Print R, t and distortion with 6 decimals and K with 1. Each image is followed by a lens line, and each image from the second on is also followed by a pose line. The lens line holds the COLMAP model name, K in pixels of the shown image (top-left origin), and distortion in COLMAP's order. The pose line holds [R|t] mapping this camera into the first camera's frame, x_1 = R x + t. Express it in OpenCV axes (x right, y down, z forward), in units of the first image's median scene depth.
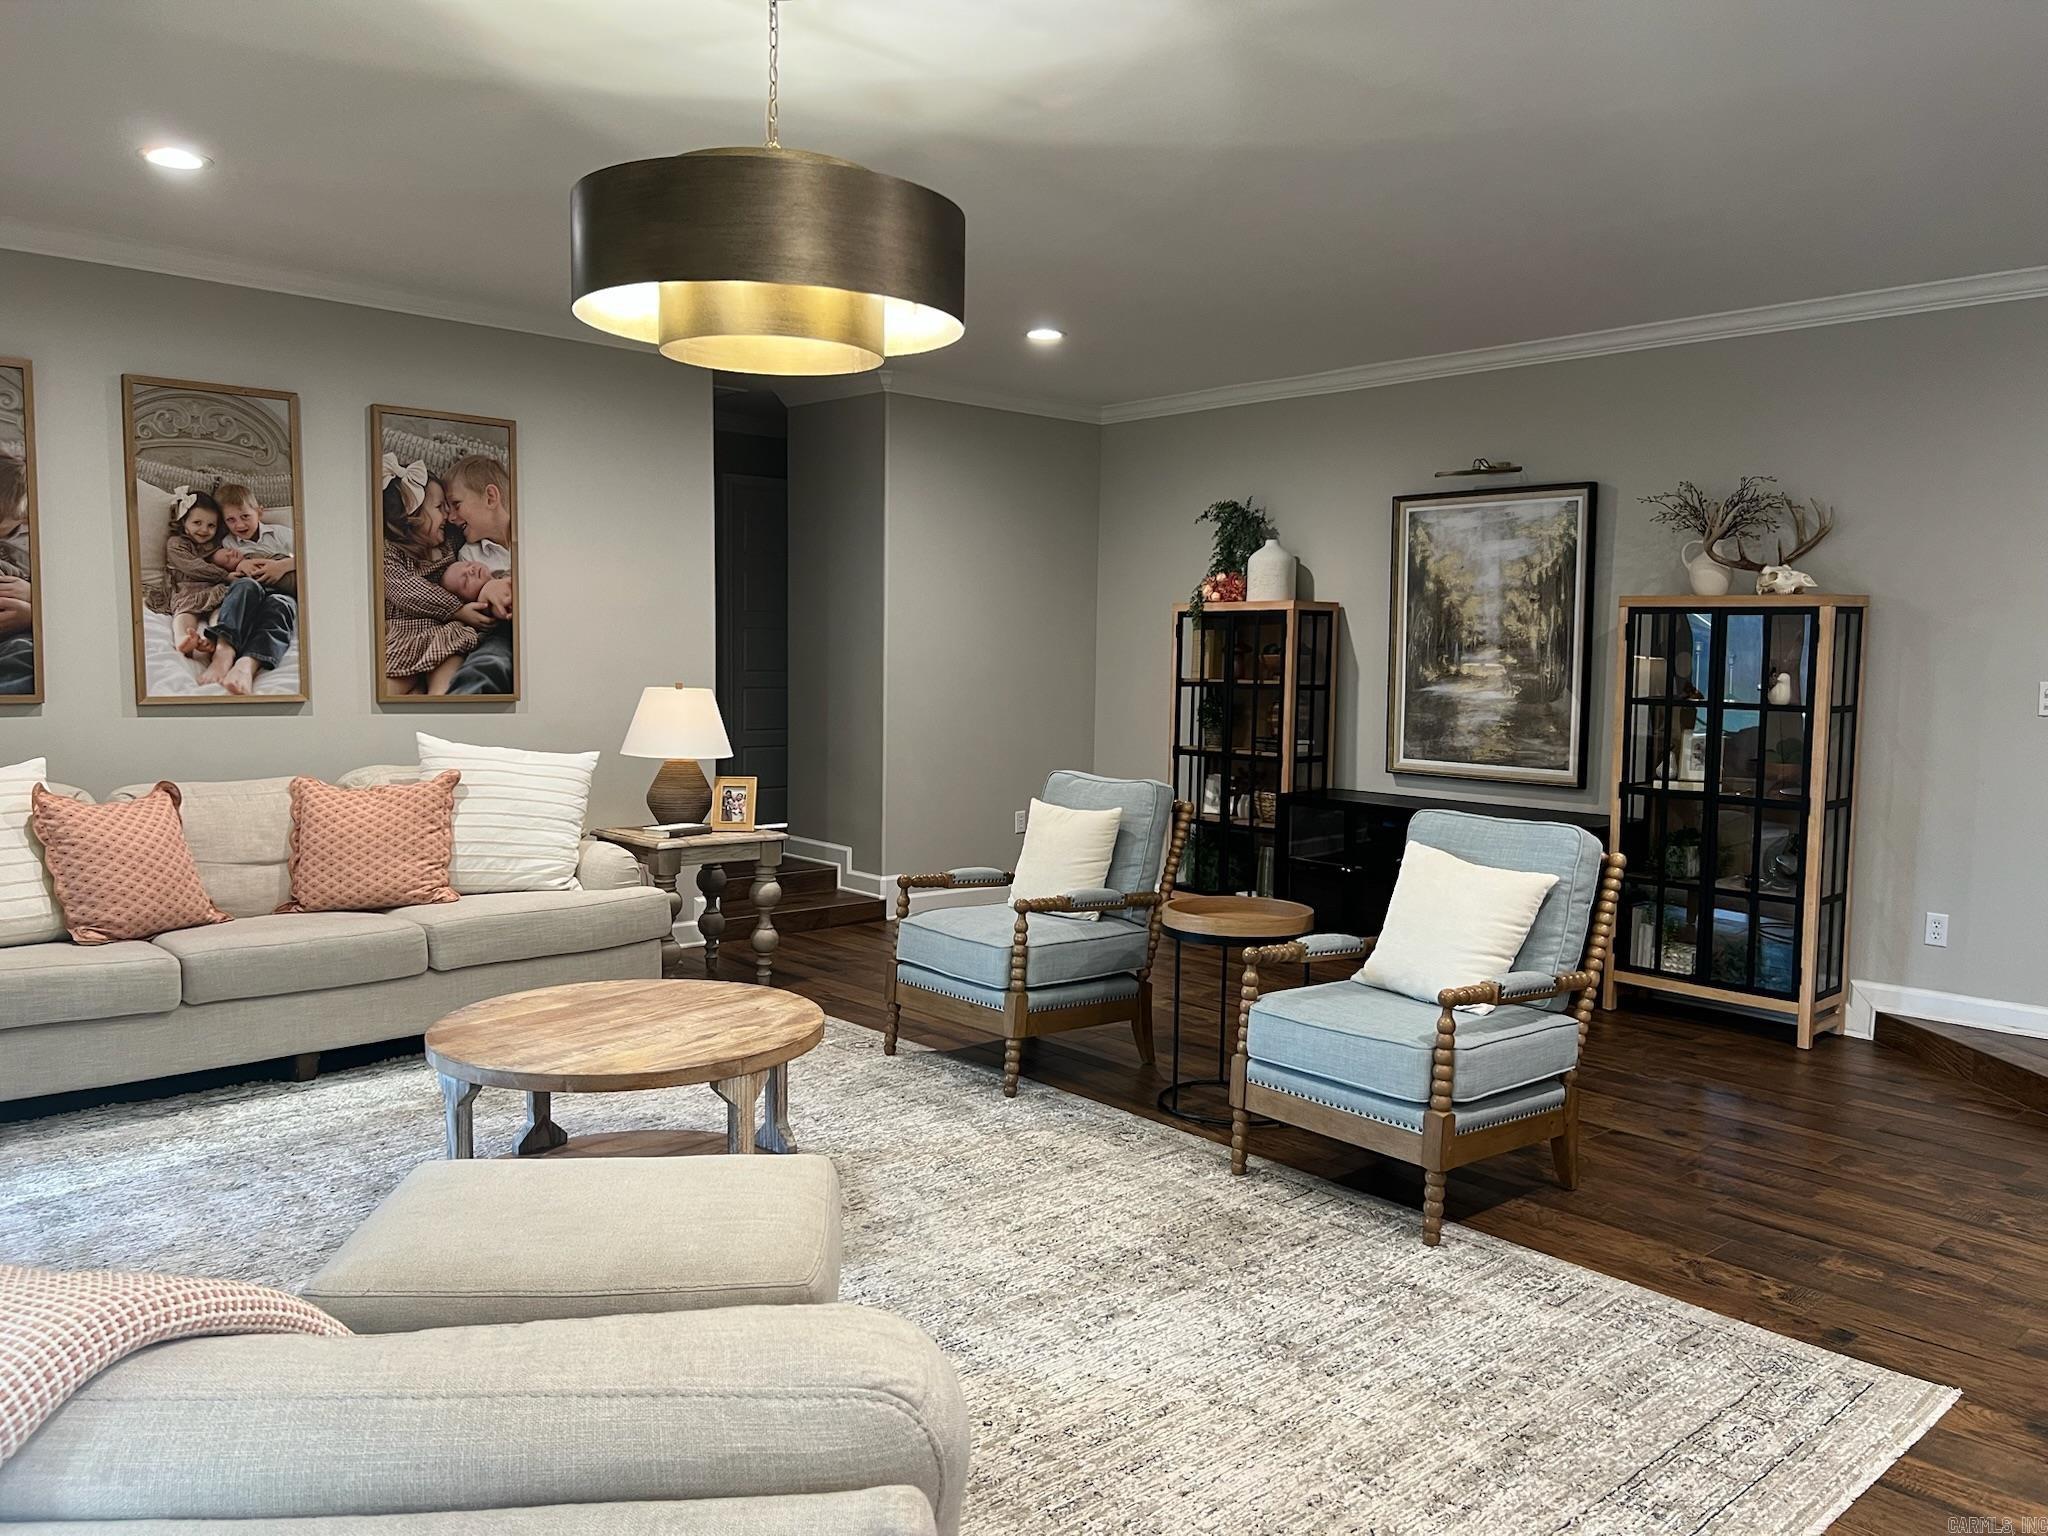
lens RADIAL K [[1547.3, 0, 1023.2], [0, 1547.3, 772.1], [0, 0, 1]] dist [0.052080, -0.061809]
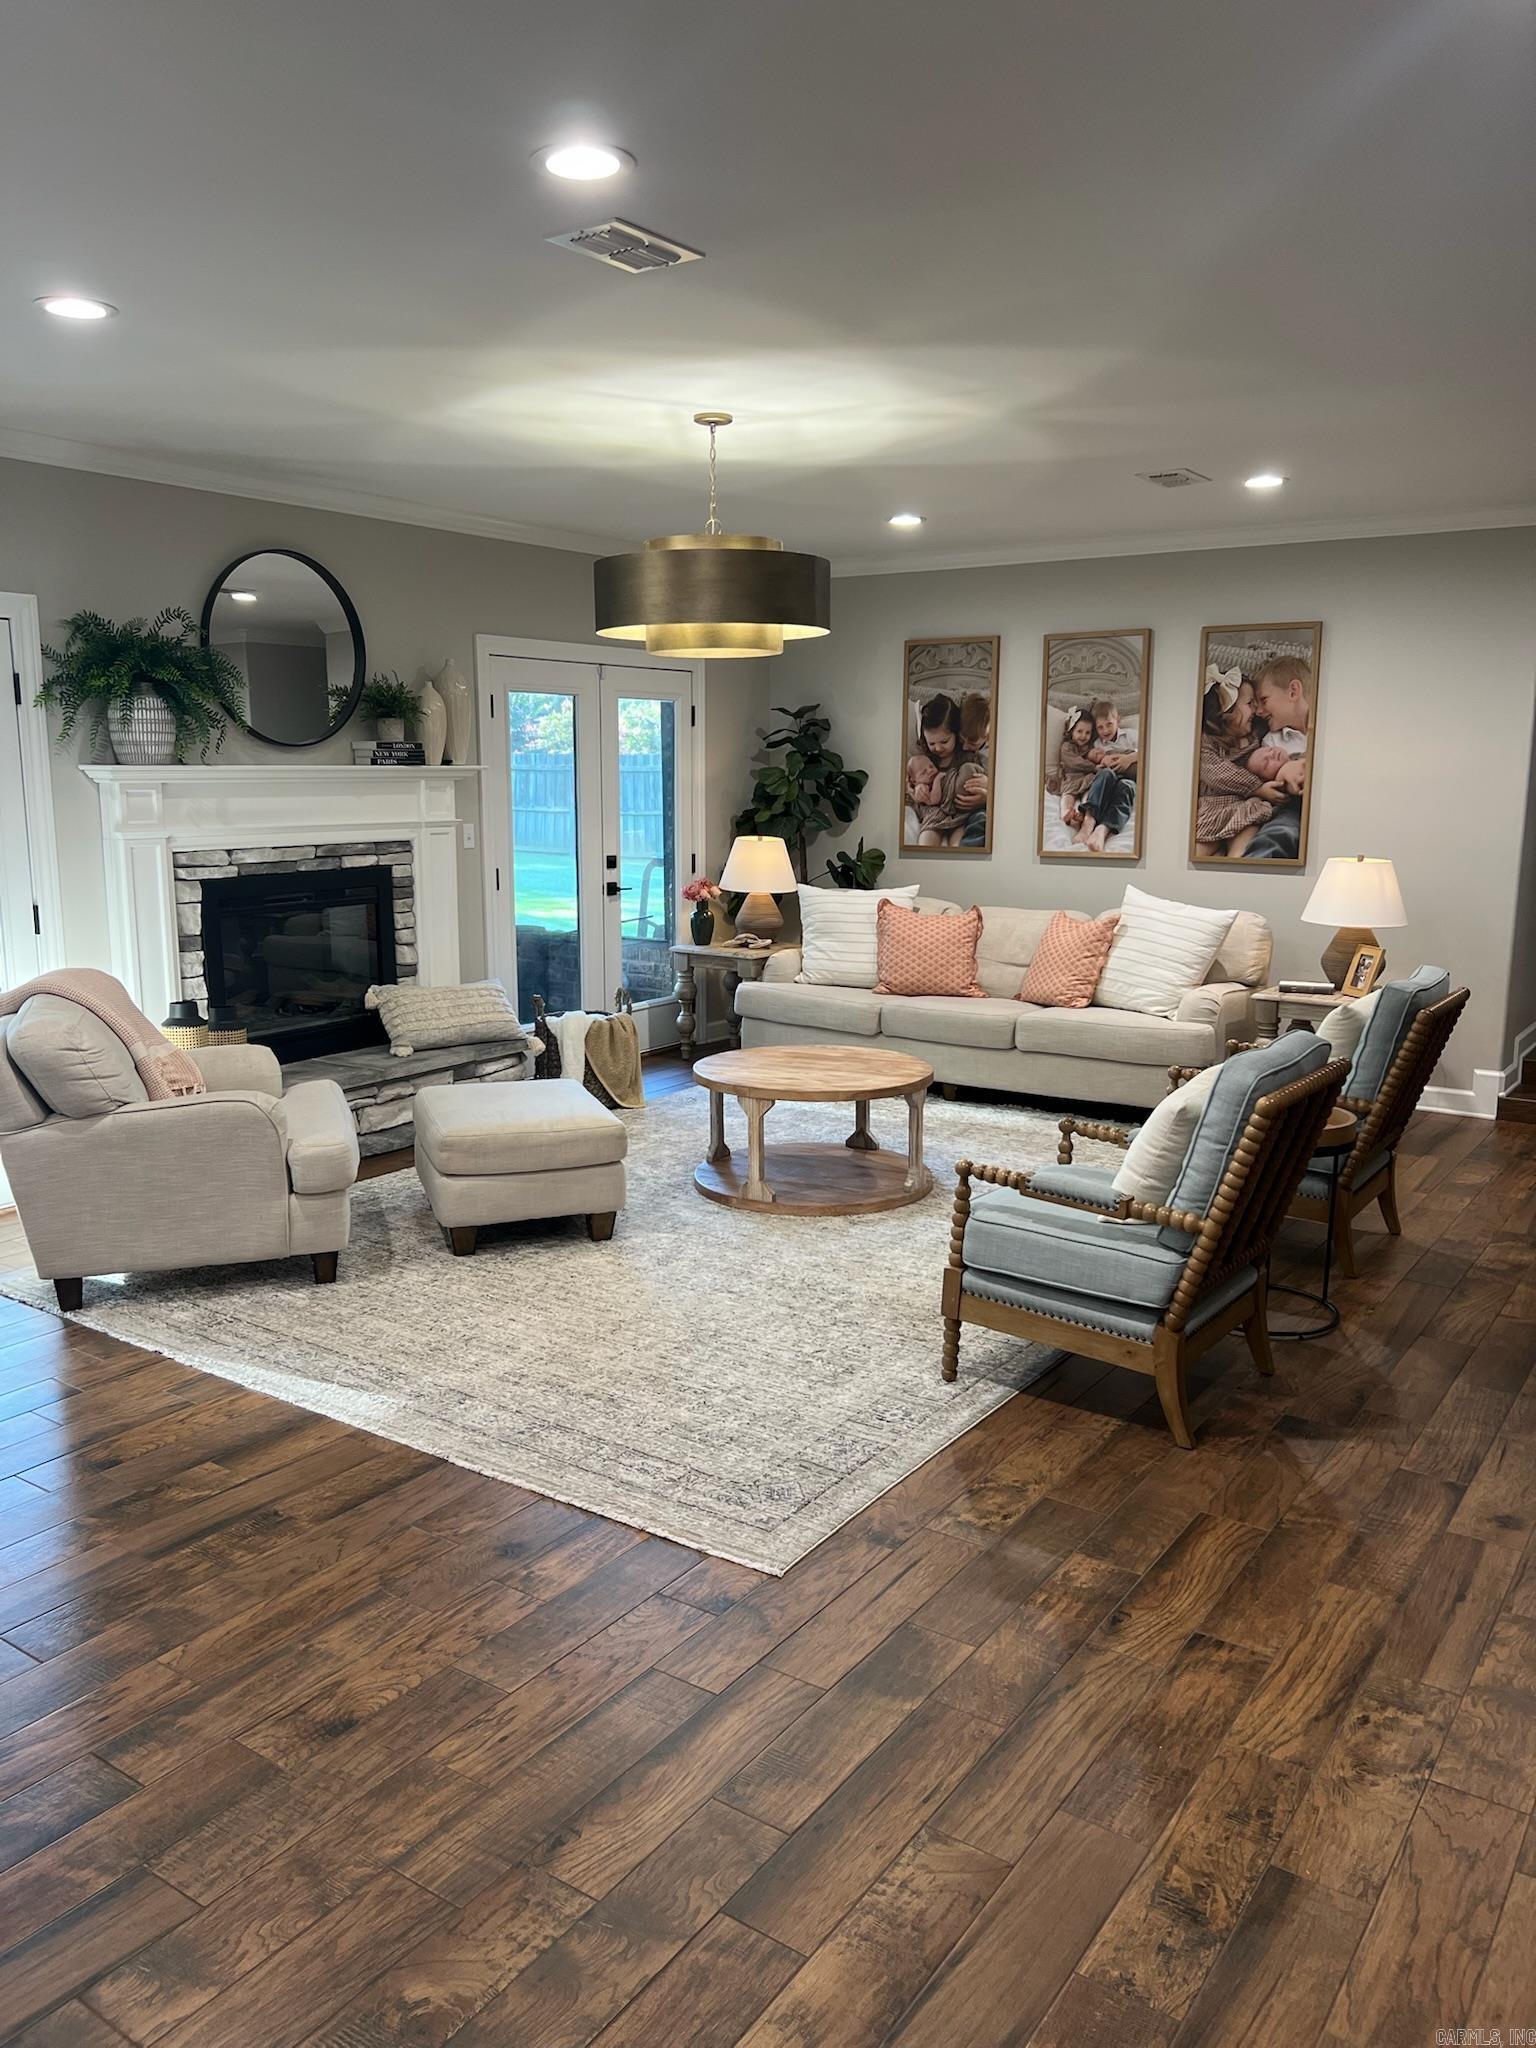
lens RADIAL K [[1547.3, 0, 761.3], [0, 1547.3, 1026.9], [0, 0, 1]] dist [0.052080, -0.061809]
pose [[0.214891, 0.143905, -0.965978, 0.812518], [-0.080439, 0.988332, 0.129341, -0.049662], [0.973320, 0.049908, 0.223959, 0.391098]]
